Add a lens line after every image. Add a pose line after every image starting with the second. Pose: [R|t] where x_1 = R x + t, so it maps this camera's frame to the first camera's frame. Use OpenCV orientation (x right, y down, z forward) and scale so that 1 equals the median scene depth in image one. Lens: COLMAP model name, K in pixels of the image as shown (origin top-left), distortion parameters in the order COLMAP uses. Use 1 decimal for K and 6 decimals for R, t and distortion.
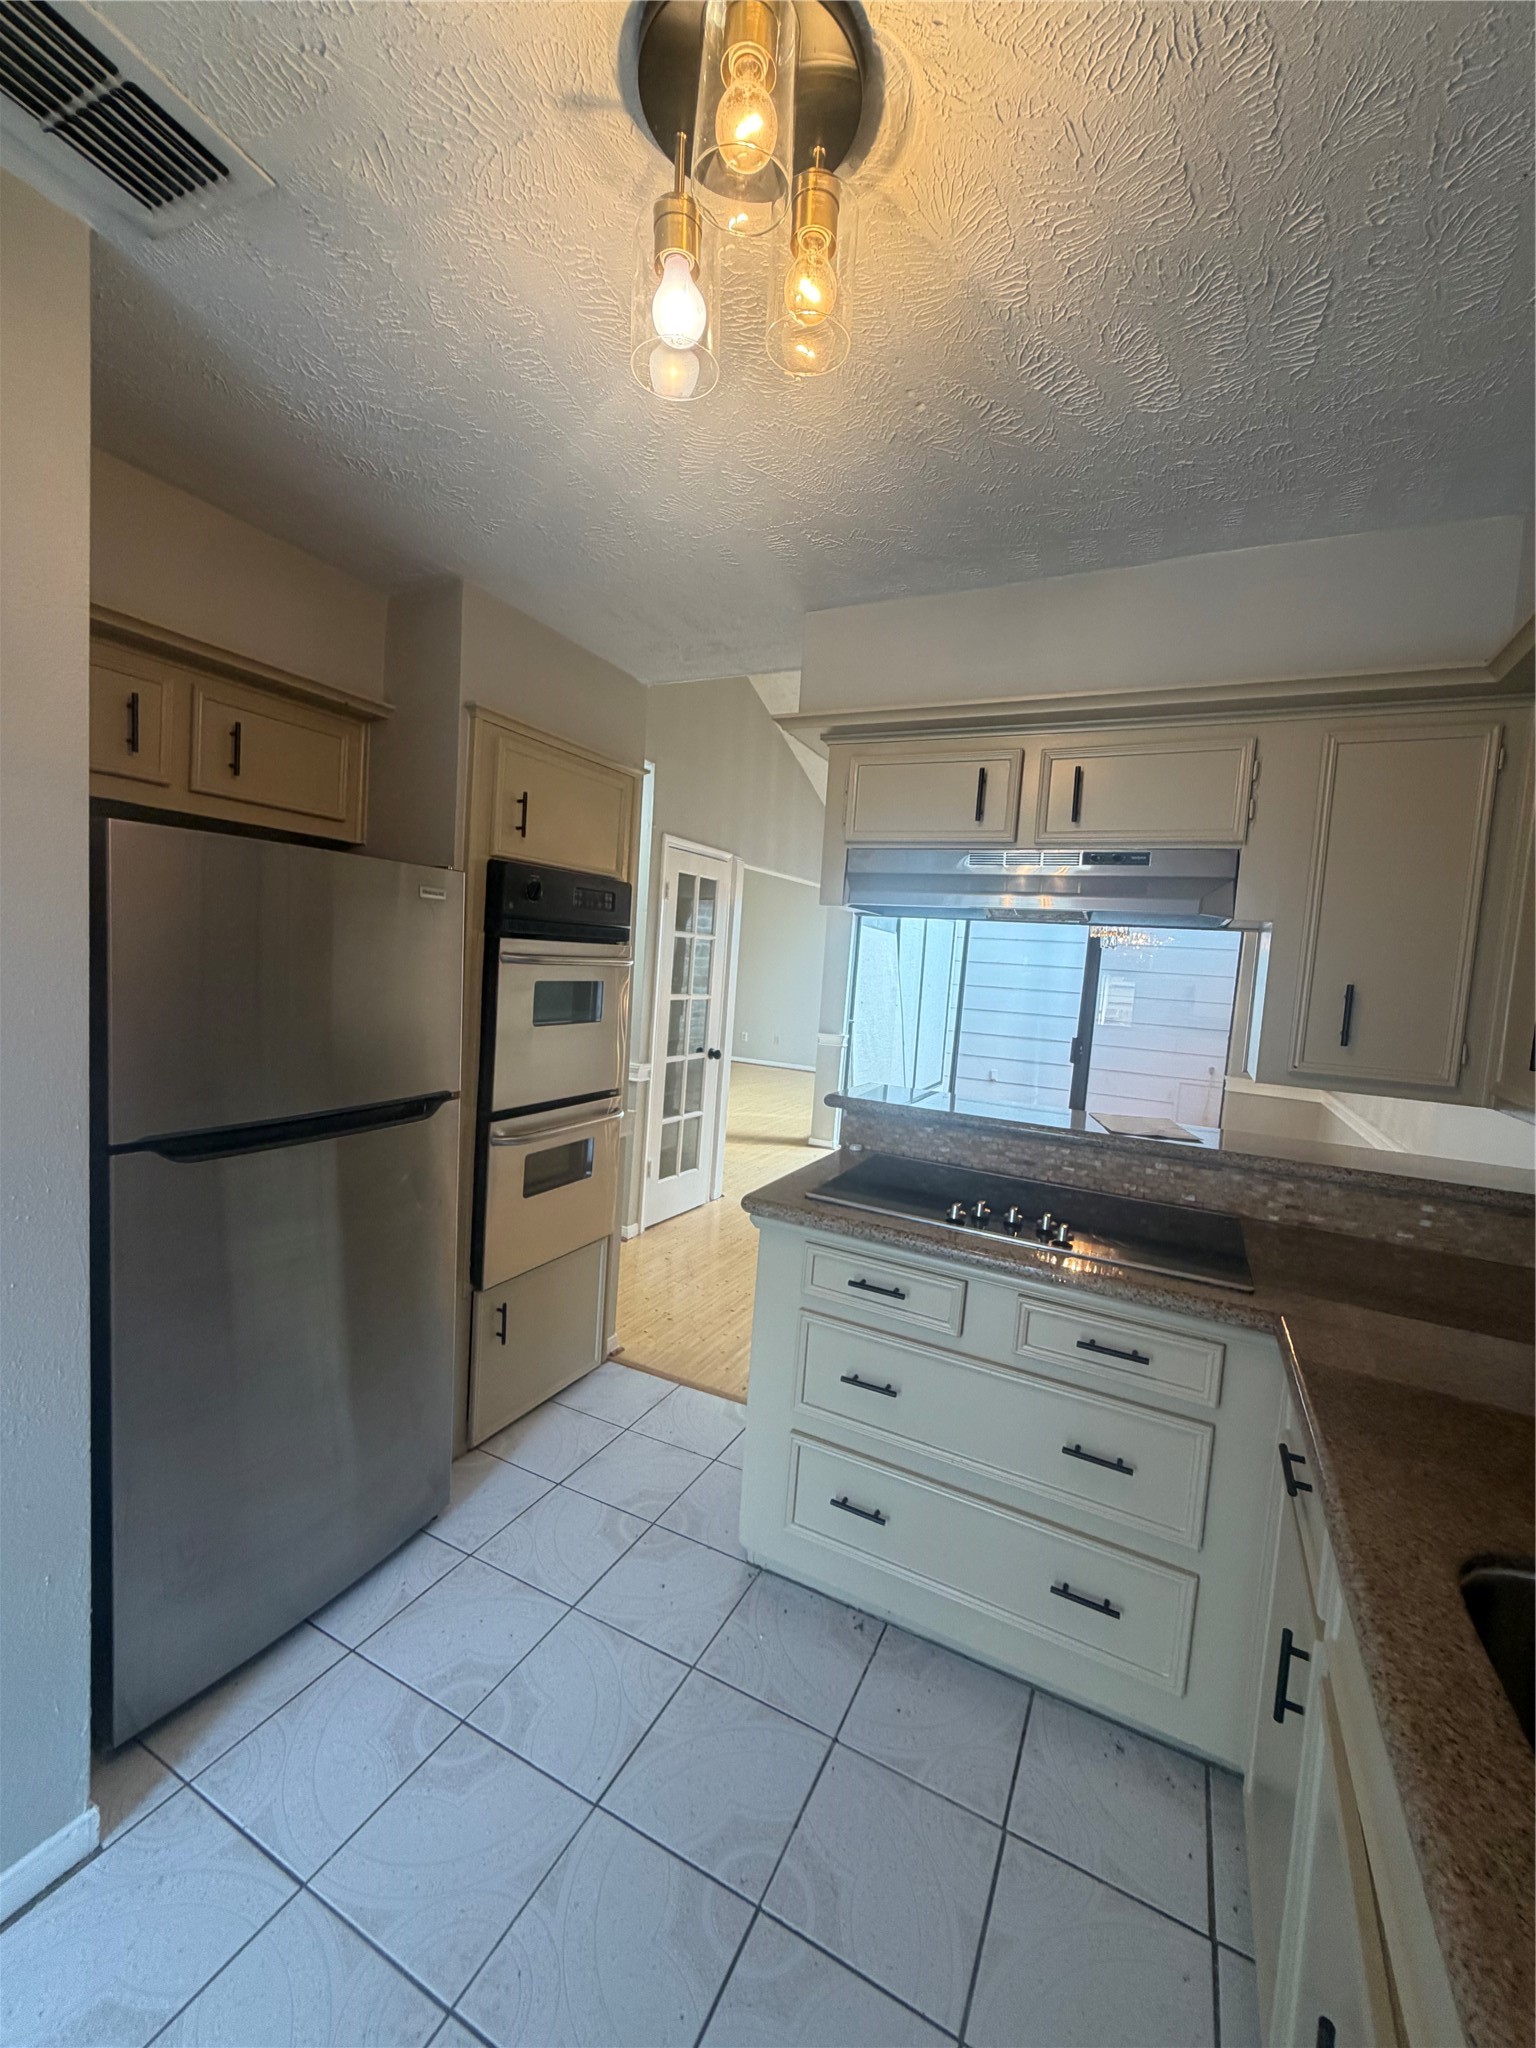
lens RADIAL K [[815.4, 0, 773.0], [0, 815.4, 1014.1], [0, 0, 1]] dist [0.001027, 0.000430]
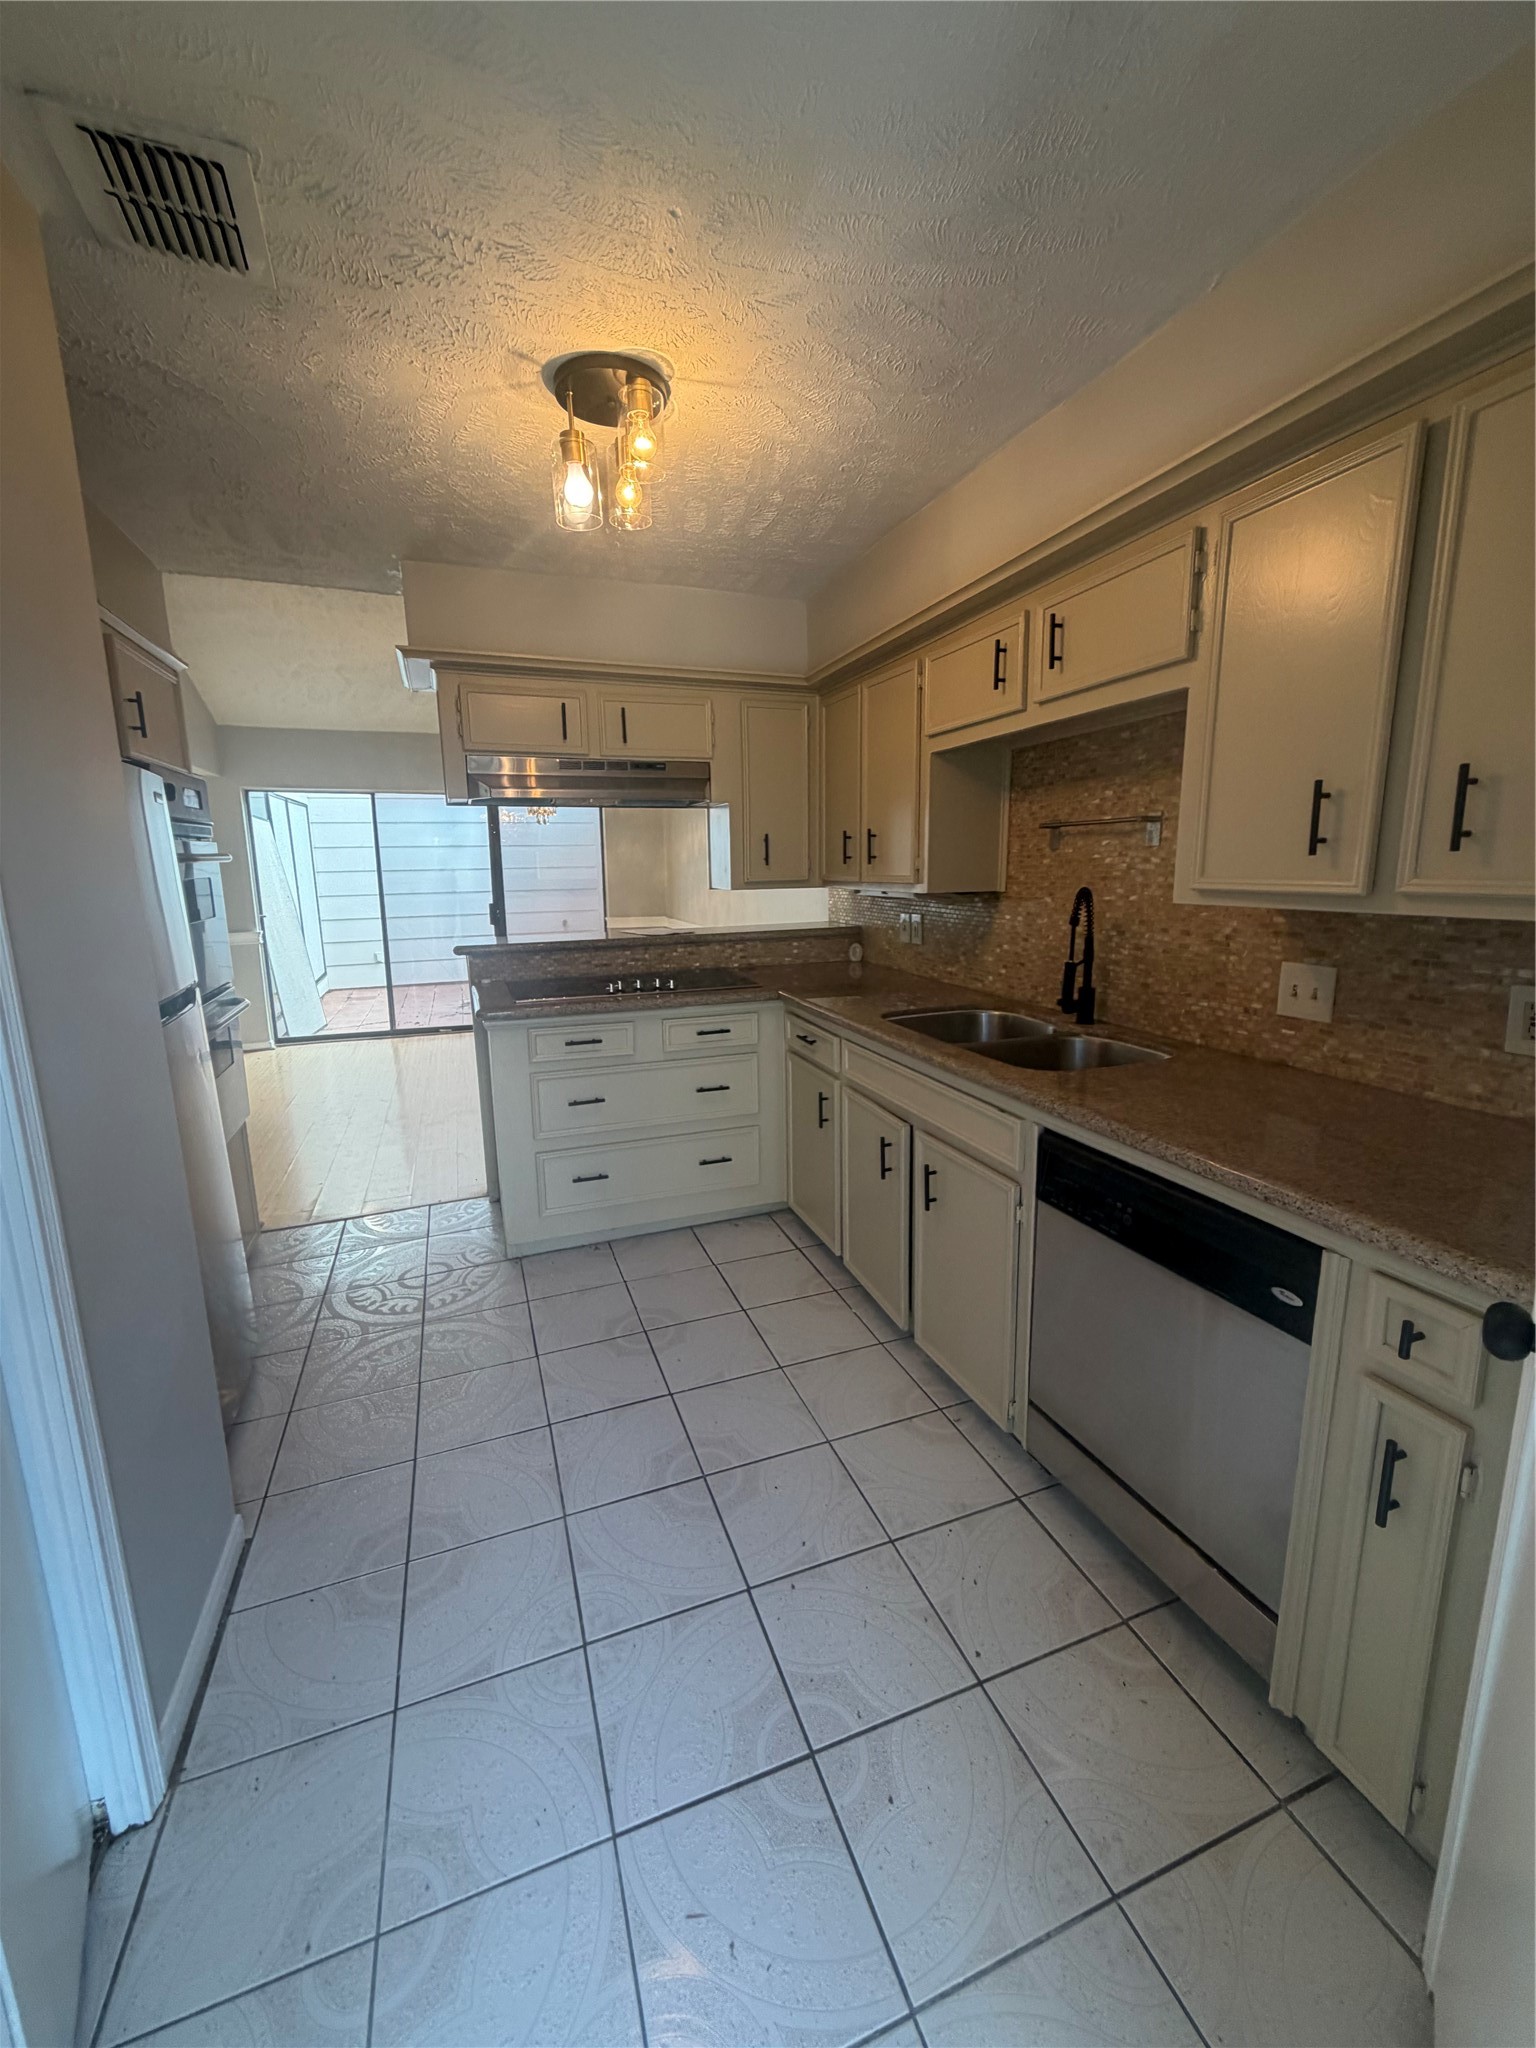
lens RADIAL K [[815.4, 0, 773.0], [0, 815.4, 1014.1], [0, 0, 1]] dist [0.001027, 0.000430]
pose [[0.675722, -0.214374, 0.705297, -0.288230], [0.110628, 0.975435, 0.190493, 0.006148], [-0.728808, -0.050695, 0.682839, -0.145832]]
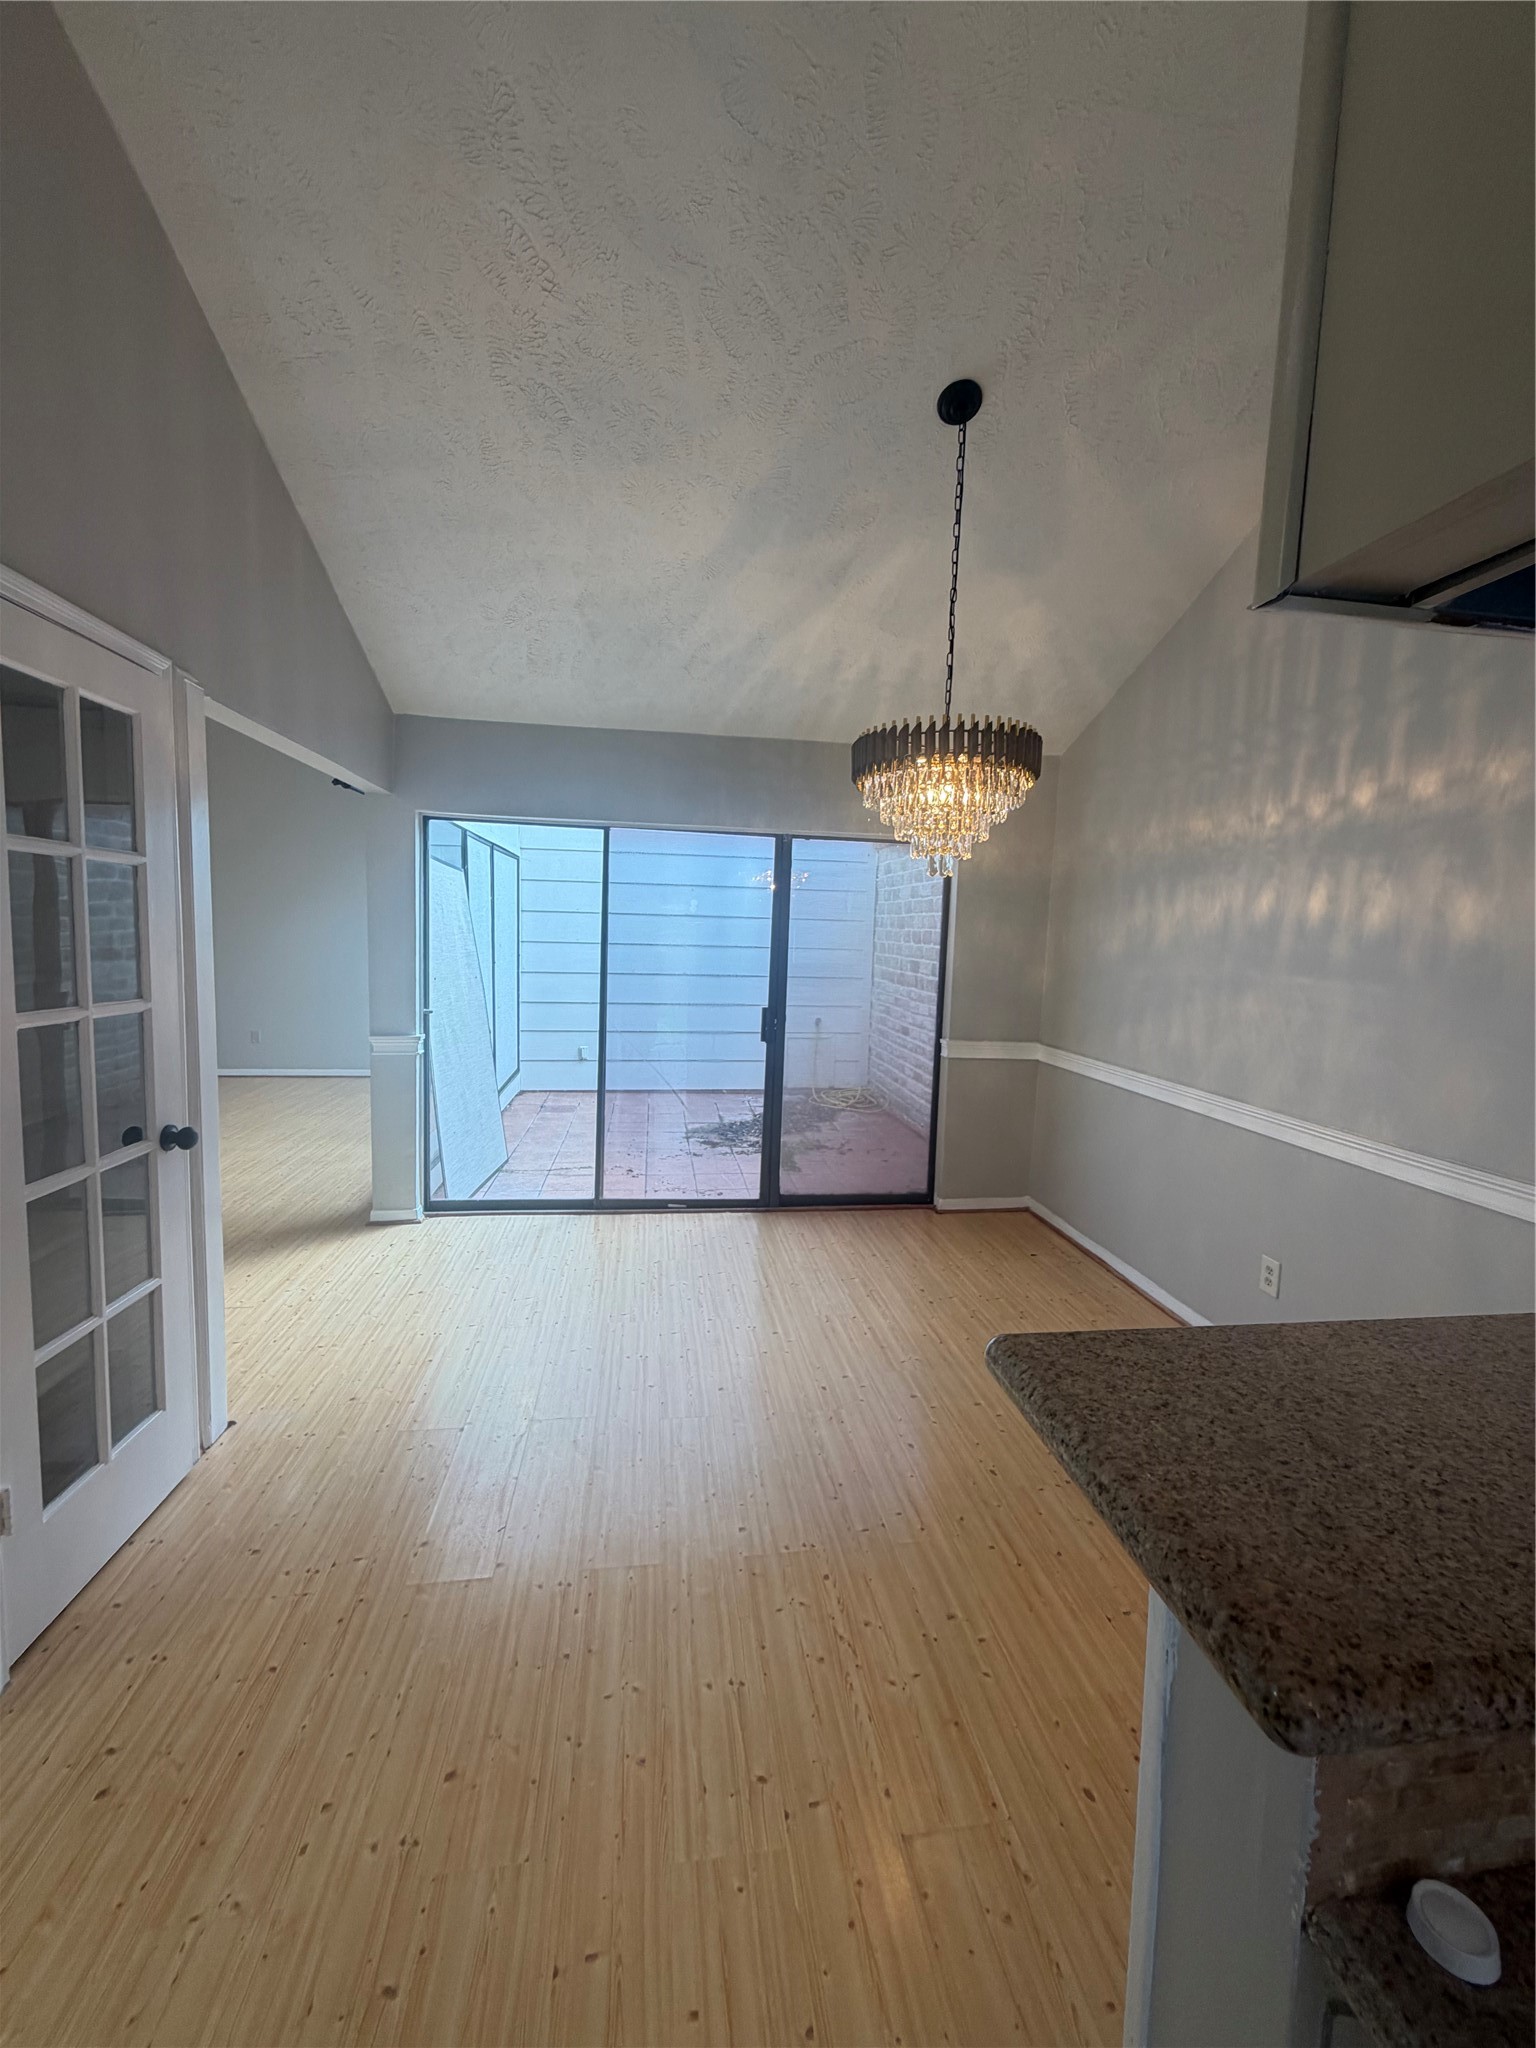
lens RADIAL K [[815.4, 0, 773.0], [0, 815.4, 1014.1], [0, 0, 1]] dist [0.001027, 0.000430]
pose [[0.820637, -0.100482, 0.562546, -0.052366], [0.067785, 0.994586, 0.078770, -0.028989], [-0.567415, -0.026509, 0.823005, 0.499306]]
